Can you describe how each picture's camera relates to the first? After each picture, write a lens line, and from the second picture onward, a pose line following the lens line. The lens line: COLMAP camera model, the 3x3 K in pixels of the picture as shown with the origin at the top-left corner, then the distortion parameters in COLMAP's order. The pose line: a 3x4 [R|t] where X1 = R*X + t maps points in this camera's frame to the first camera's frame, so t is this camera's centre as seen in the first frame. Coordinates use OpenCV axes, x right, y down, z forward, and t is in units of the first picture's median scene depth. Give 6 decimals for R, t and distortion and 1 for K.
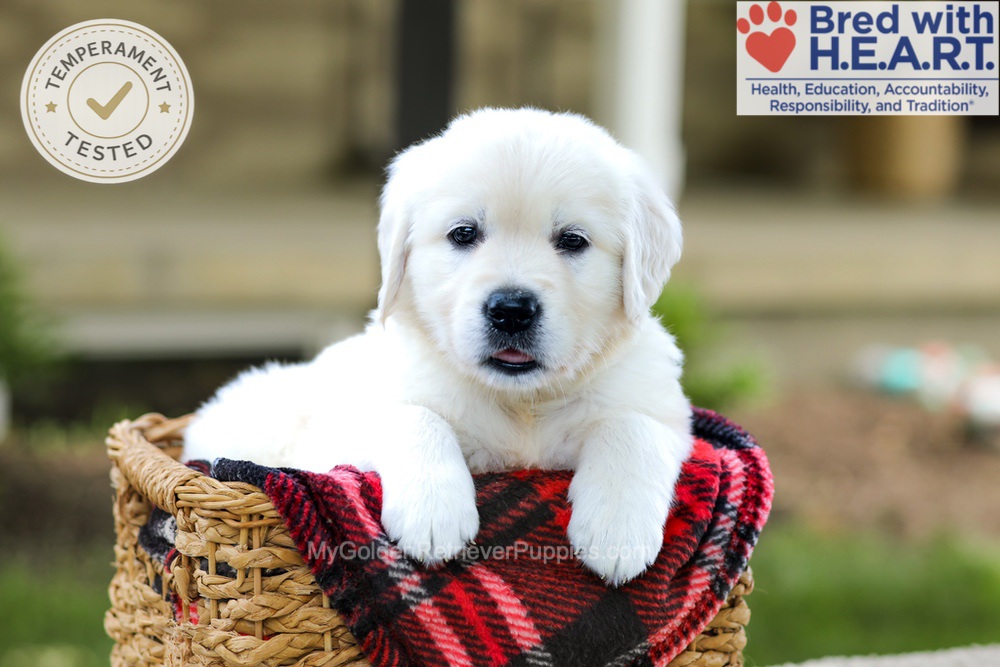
lens RADIAL K [[3033.2, 0, 499.4], [0, 3033.2, 331.6], [0, 0, 1]] dist [0.195968, 0.000000]
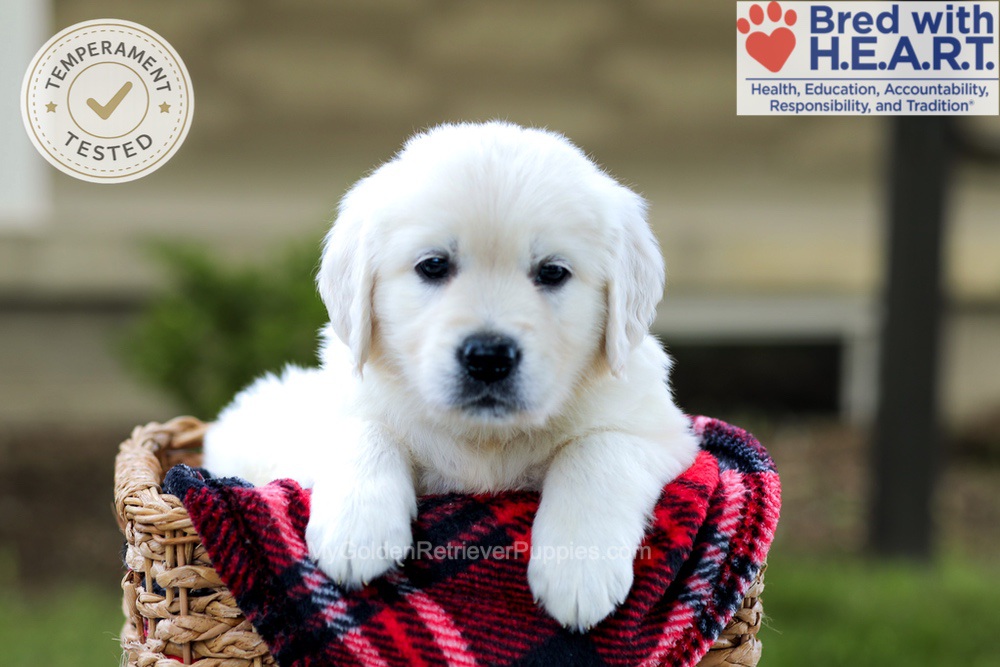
lens RADIAL K [[3033.2, 0, 512.9], [0, 3033.2, 347.9], [0, 0, 1]] dist [0.195968, 0.000000]
pose [[0.972156, 0.018711, -0.233586, 0.235586], [-0.015314, 0.999749, 0.016350, -0.013090], [0.233833, -0.012318, 0.972199, 0.109382]]
